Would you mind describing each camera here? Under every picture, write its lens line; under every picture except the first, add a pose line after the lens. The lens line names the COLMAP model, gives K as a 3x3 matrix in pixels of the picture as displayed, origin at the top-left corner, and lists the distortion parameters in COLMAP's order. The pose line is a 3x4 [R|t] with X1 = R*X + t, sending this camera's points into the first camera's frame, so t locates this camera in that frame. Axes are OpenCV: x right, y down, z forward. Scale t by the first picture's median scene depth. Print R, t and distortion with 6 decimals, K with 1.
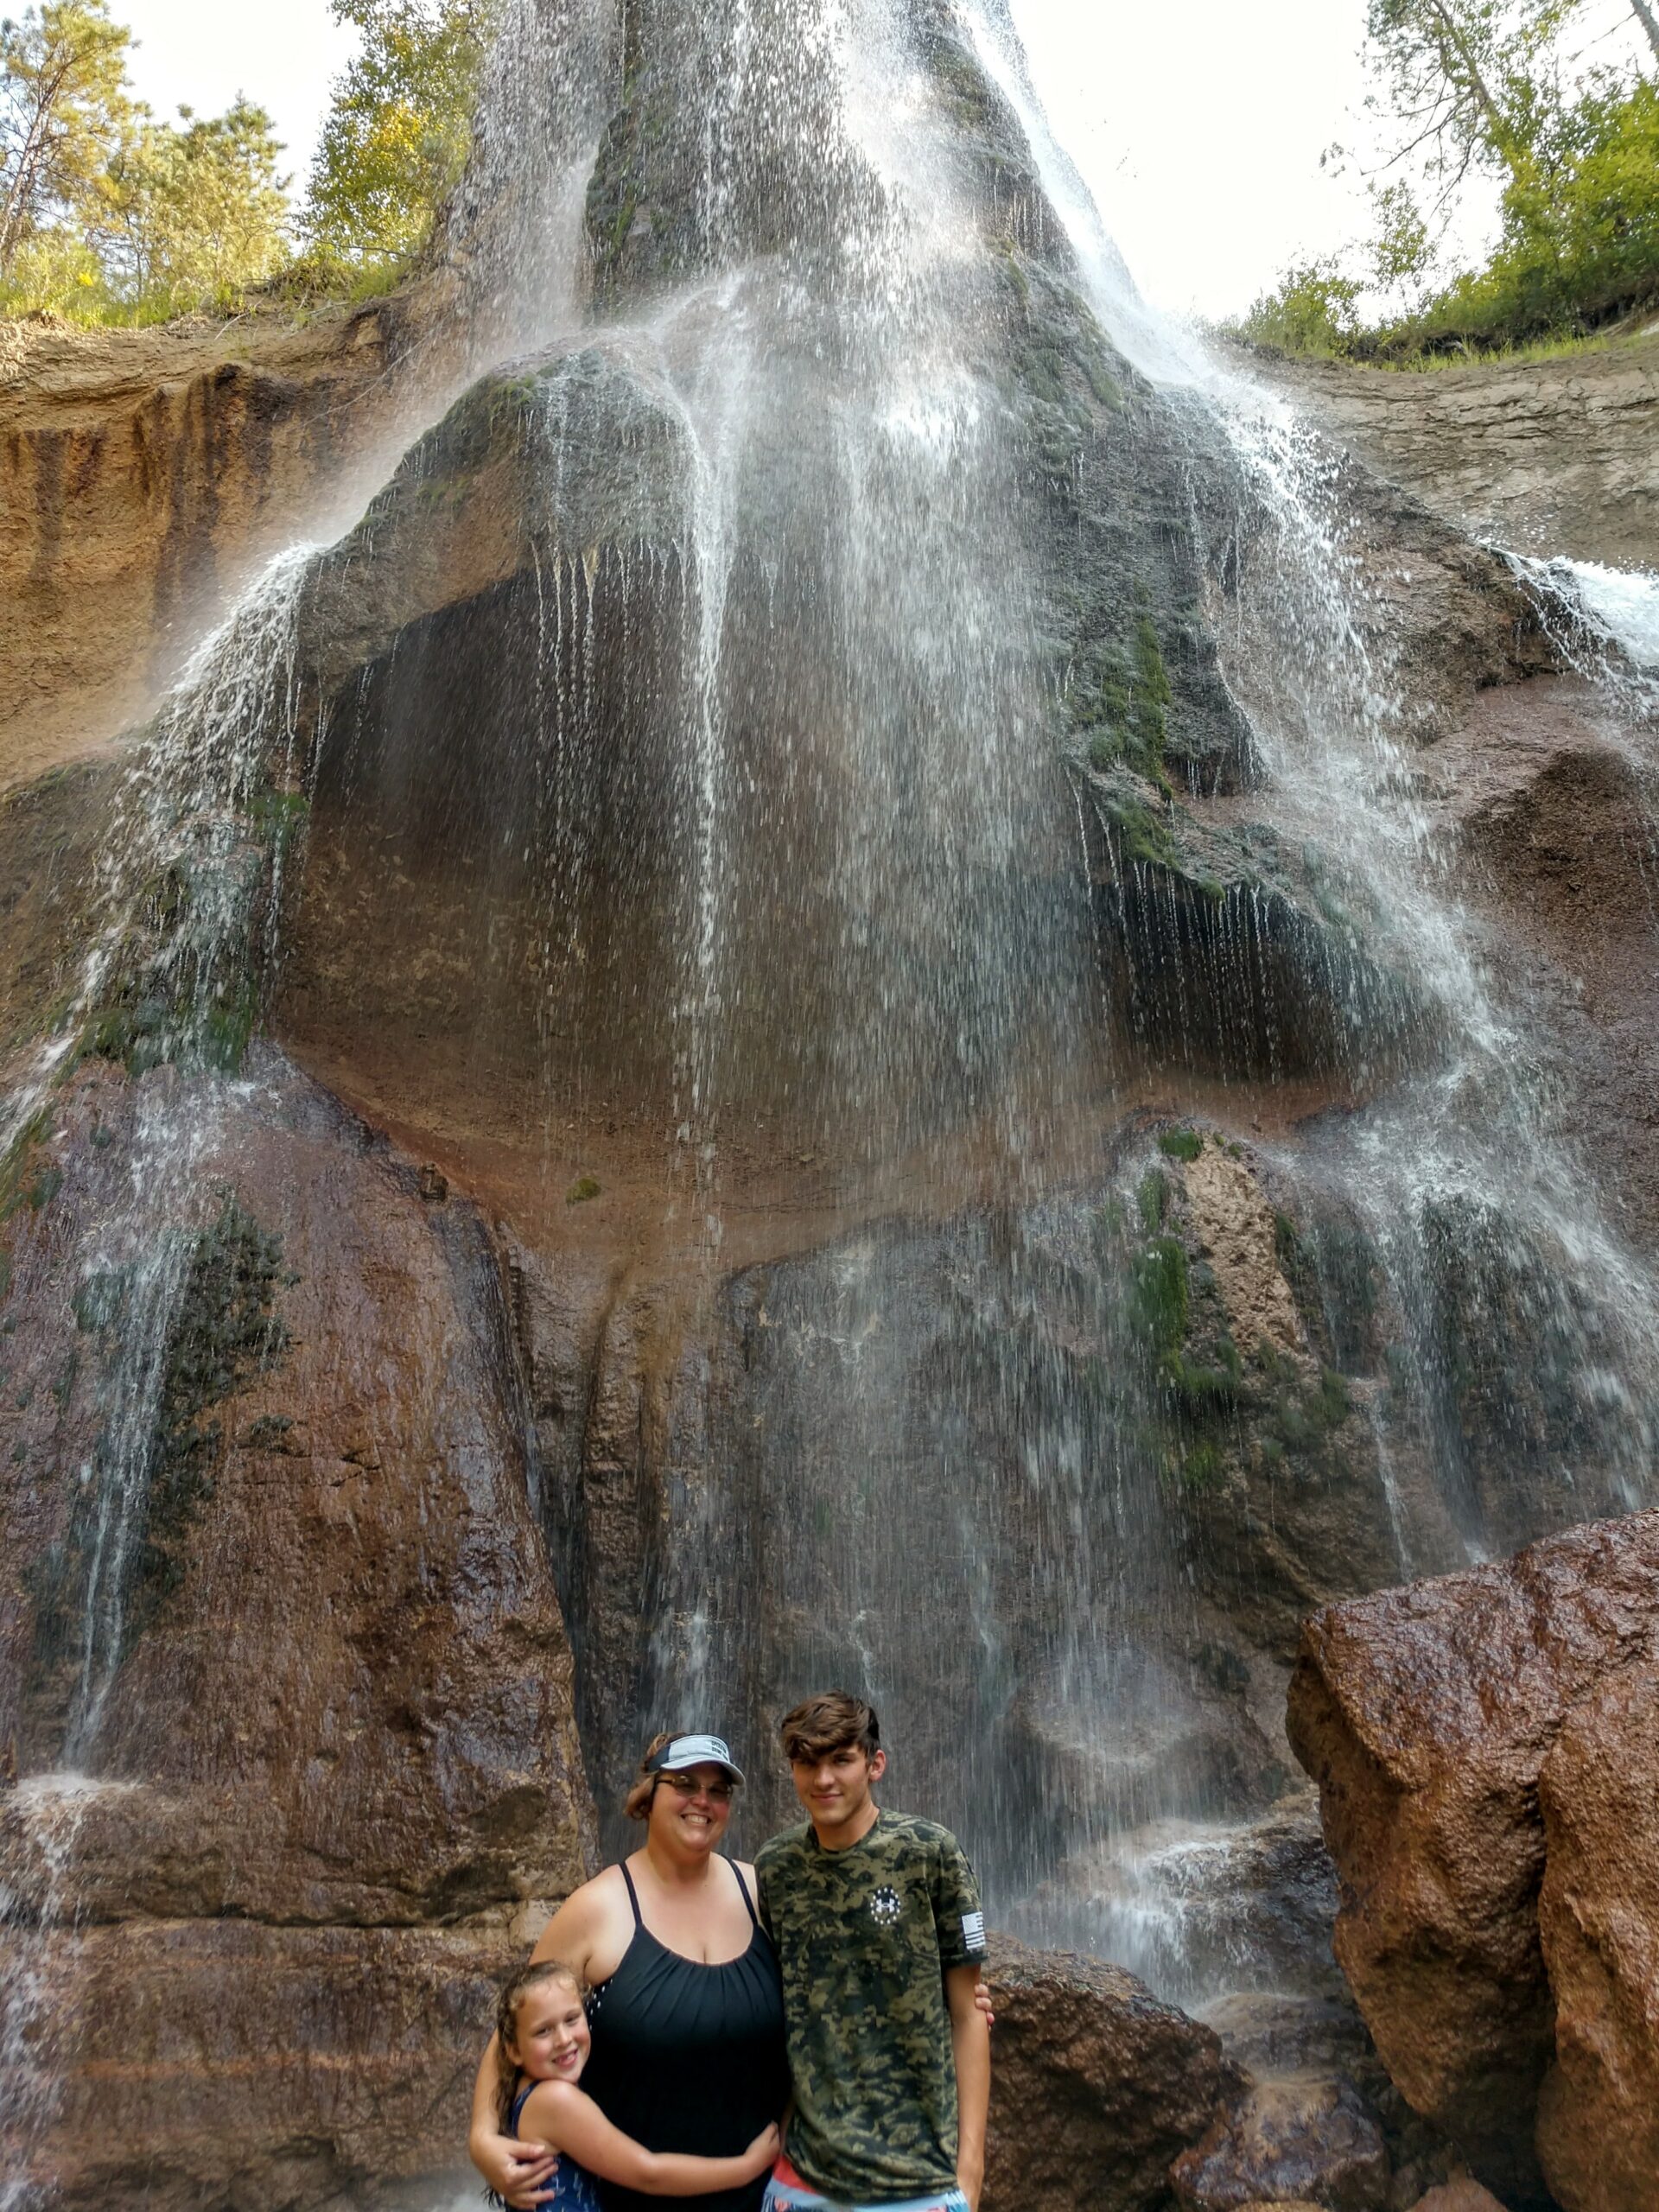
lens RADIAL K [[1722.1, 0, 829.5], [0, 1722.1, 1106.0], [0, 0, 1]] dist [0.030304, 0.004174]
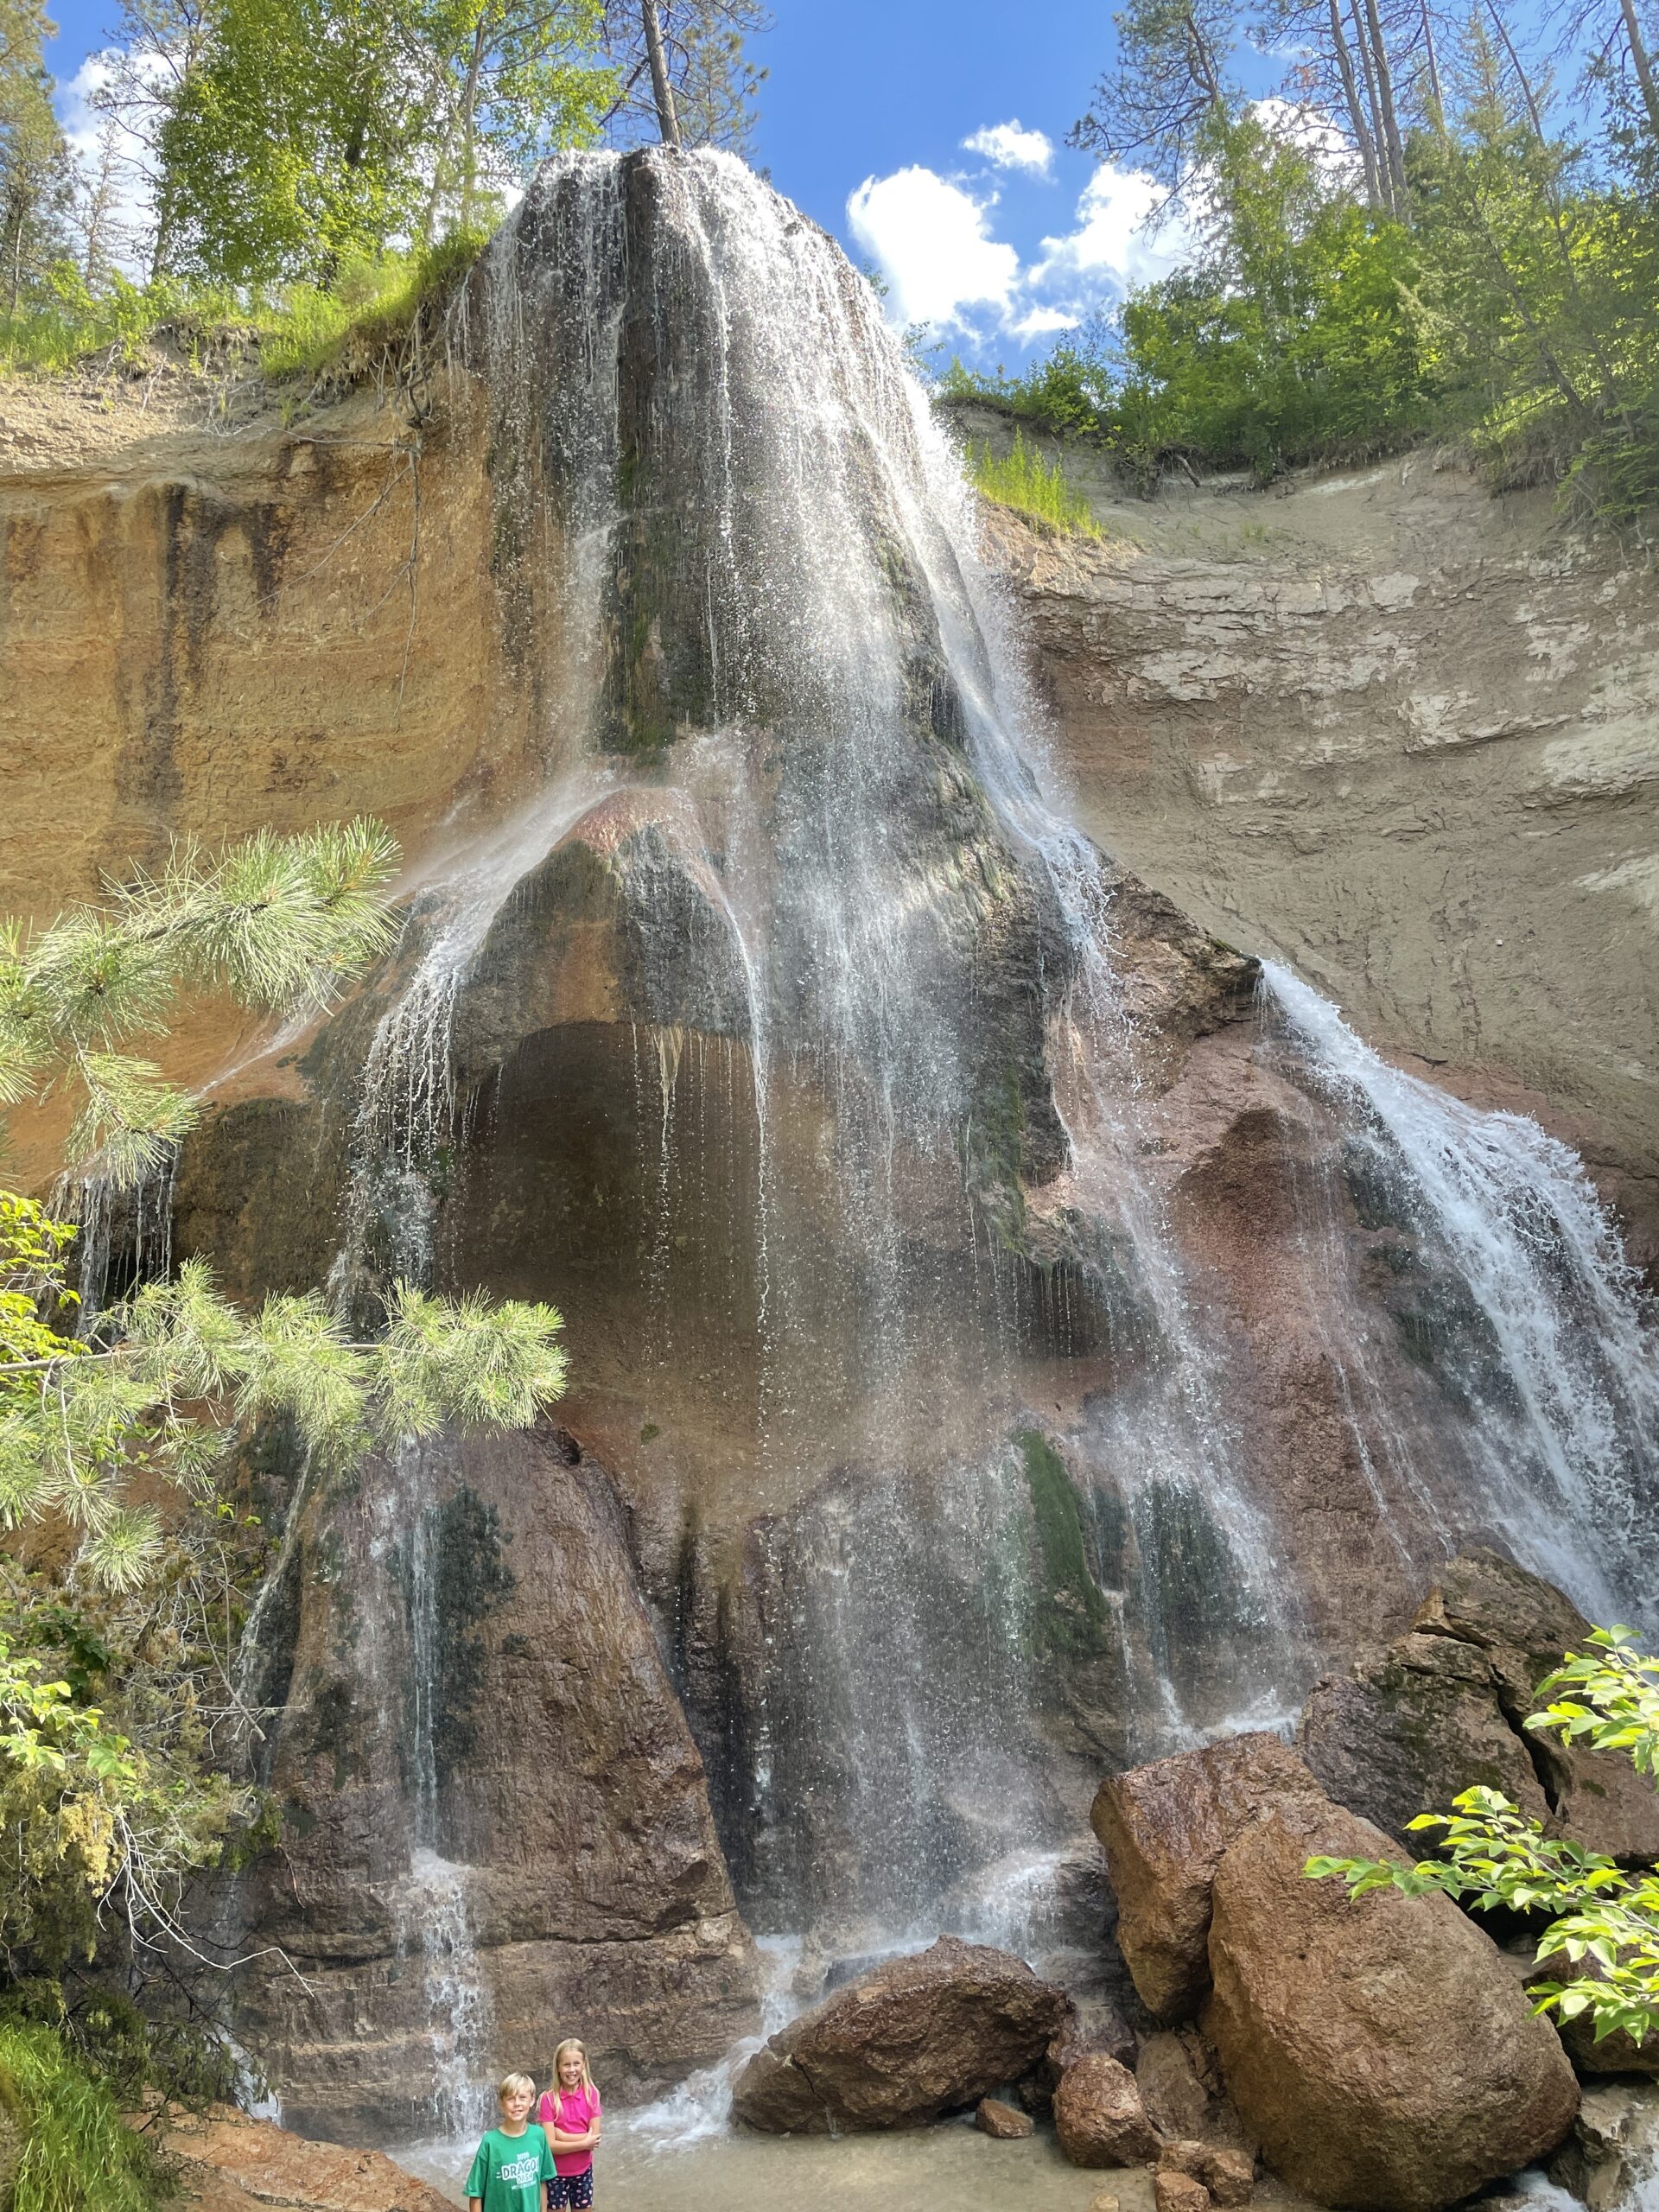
lens RADIAL K [[1674.7, 0, 853.2], [0, 1674.7, 1093.0], [0, 0, 1]] dist [0.087150, -0.111681]
pose [[0.975872, 0.031239, 0.216096, -0.370374], [-0.067027, 0.984786, 0.160325, -0.630153], [-0.207800, -0.170941, 0.963119, -0.579471]]
